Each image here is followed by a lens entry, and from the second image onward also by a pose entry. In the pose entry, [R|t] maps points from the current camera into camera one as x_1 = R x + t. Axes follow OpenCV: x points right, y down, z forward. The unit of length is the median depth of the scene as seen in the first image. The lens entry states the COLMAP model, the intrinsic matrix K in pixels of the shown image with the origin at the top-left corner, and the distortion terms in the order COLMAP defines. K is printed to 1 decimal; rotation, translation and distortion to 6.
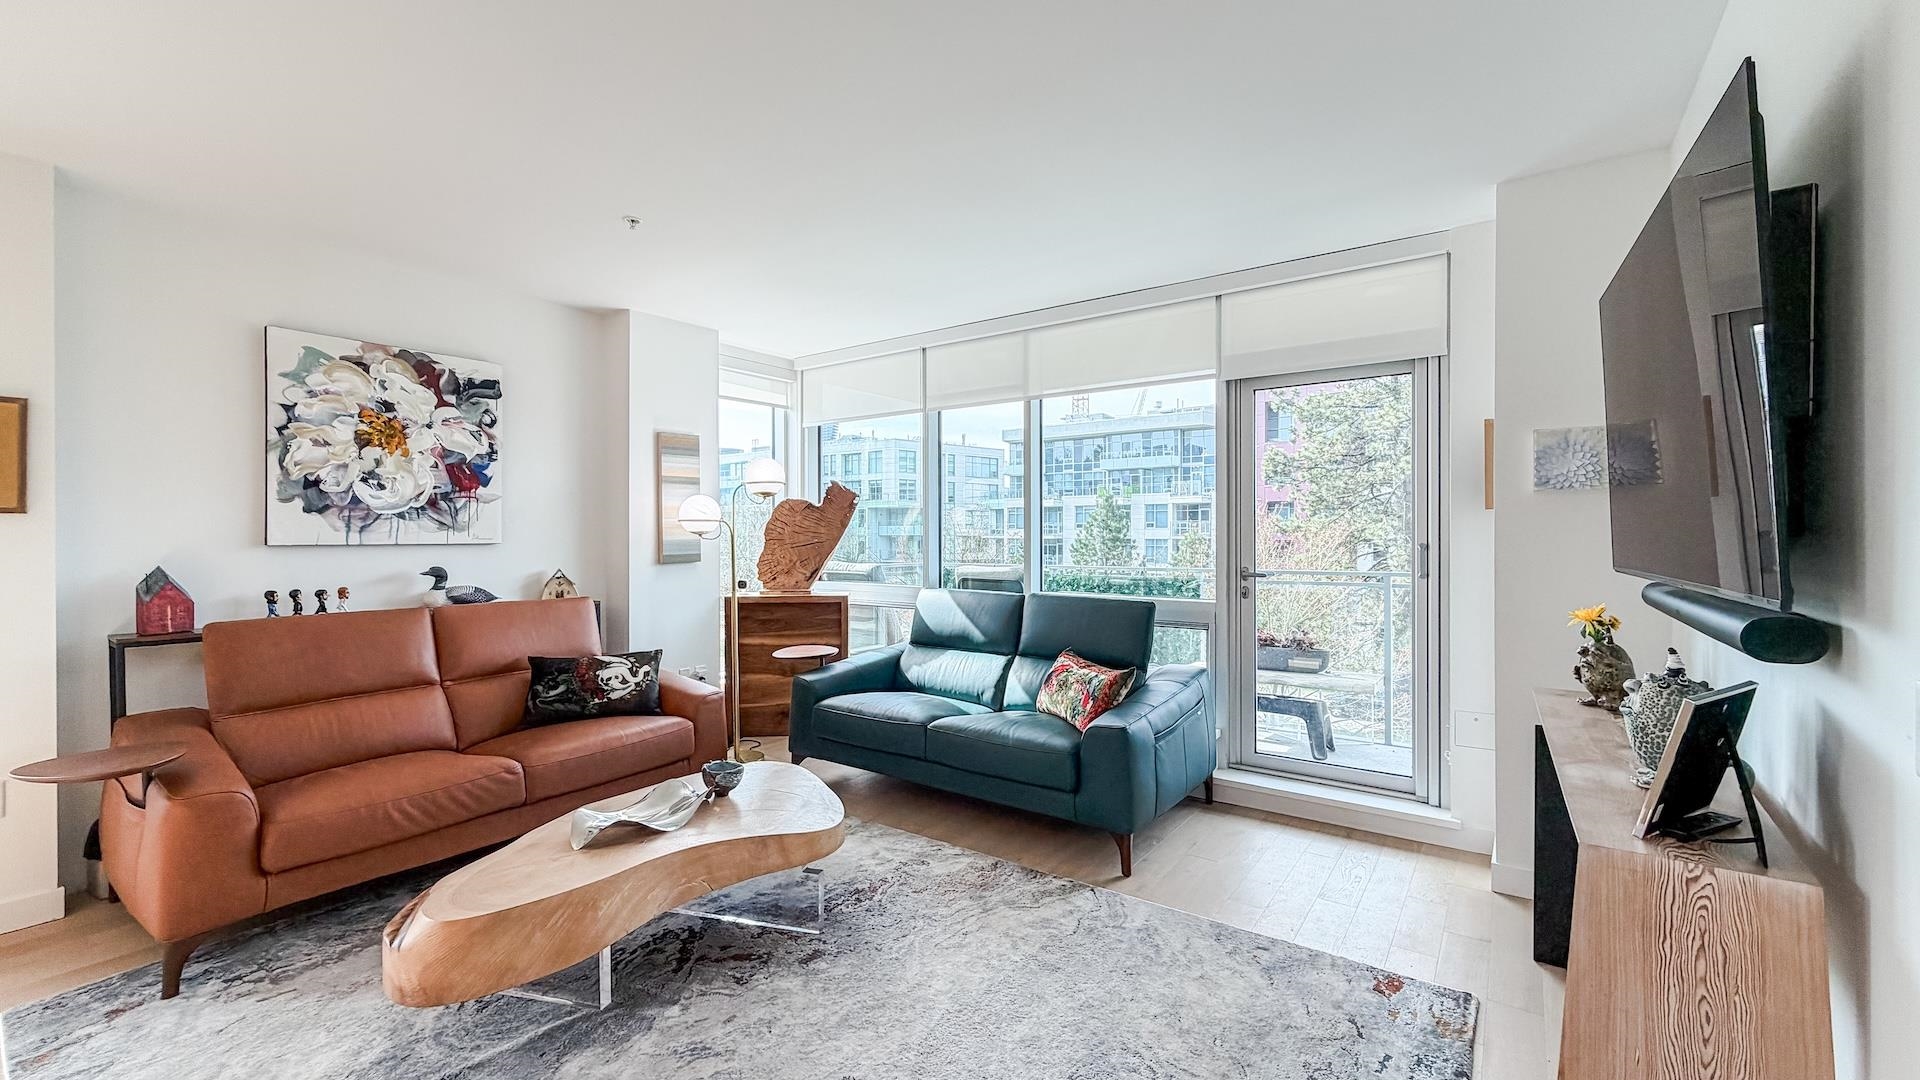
lens RADIAL K [[774.4, 0, 960.5], [0, 774.4, 537.0], [0, 0, 1]] dist [-0.002725, 0.000616]
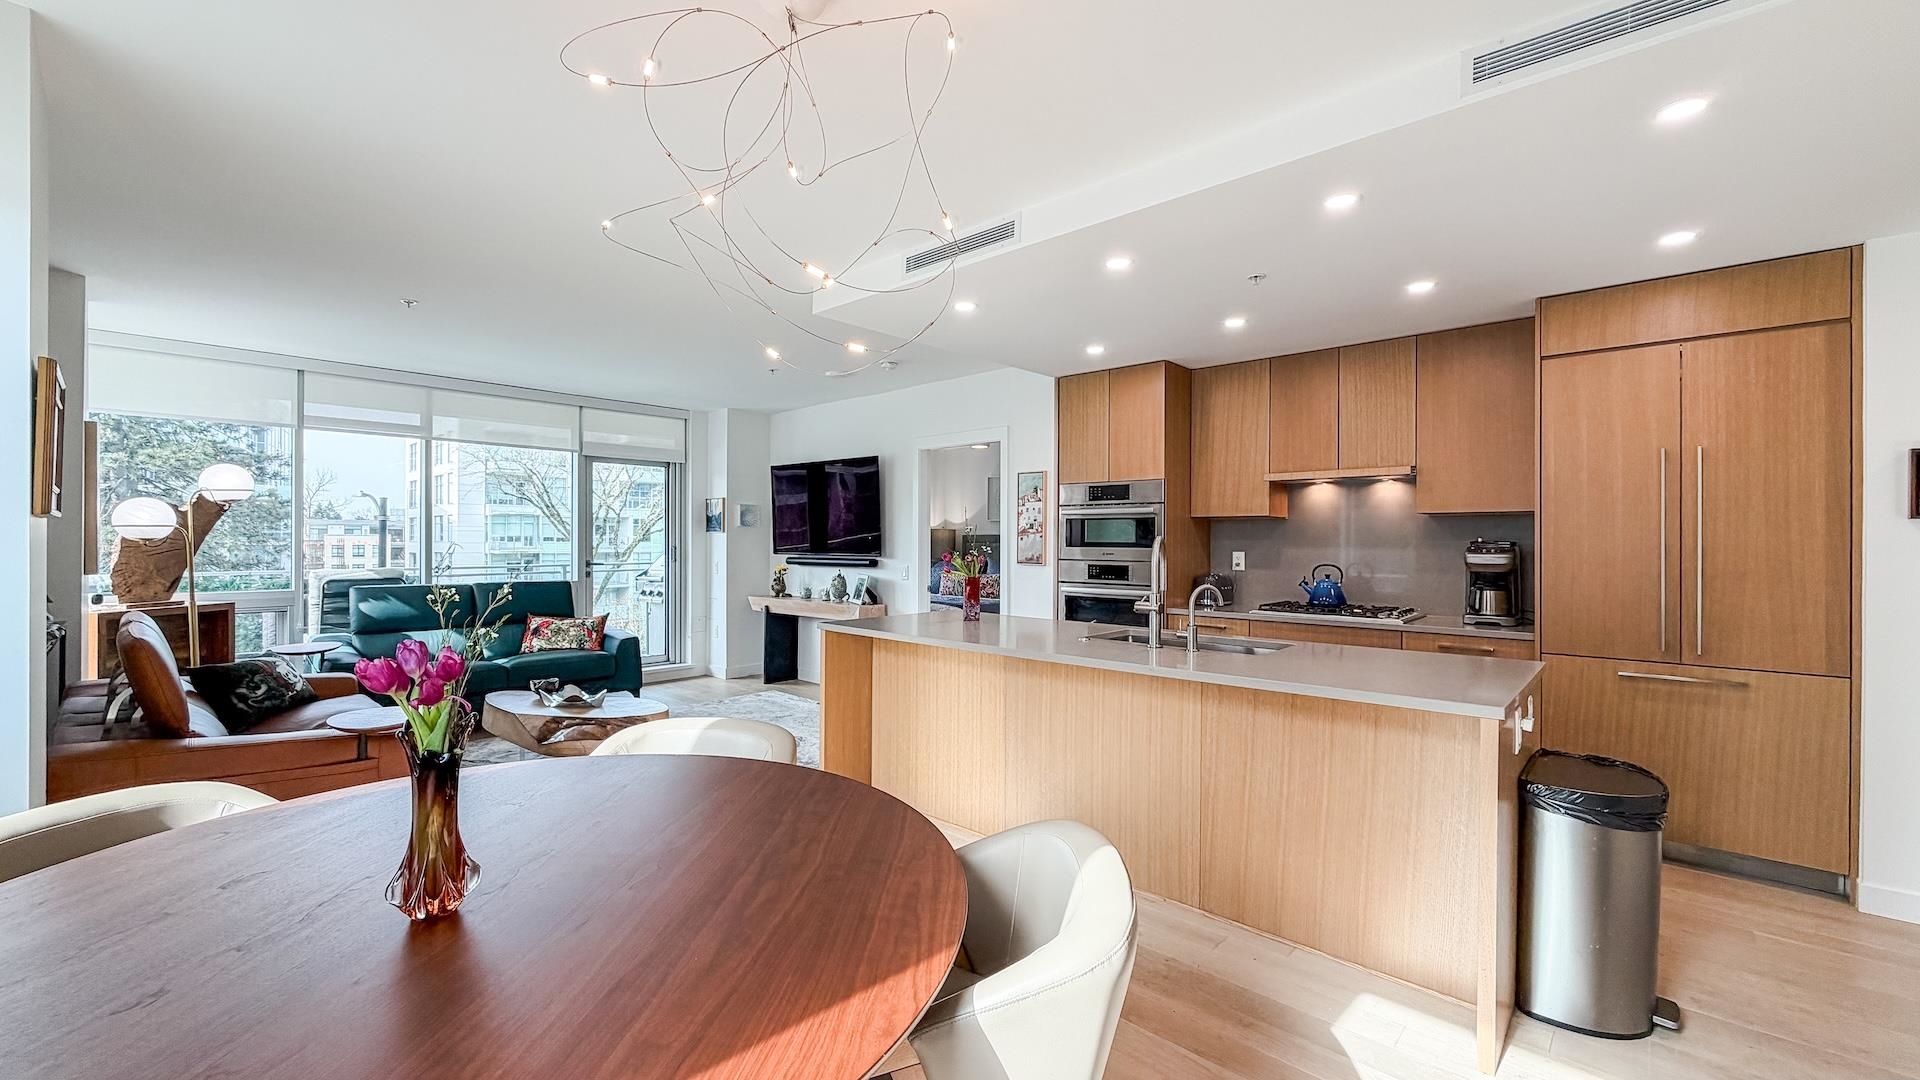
lens RADIAL K [[765.2, 0, 960.0], [0, 765.2, 540.0], [0, 0, 1]] dist [-0.004237, -0.000193]
pose [[0.122879, 0.002425, 0.992419, -1.378701], [-0.000664, 0.999997, -0.002361, -0.003968], [-0.992421, -0.000369, 0.122880, -0.070852]]
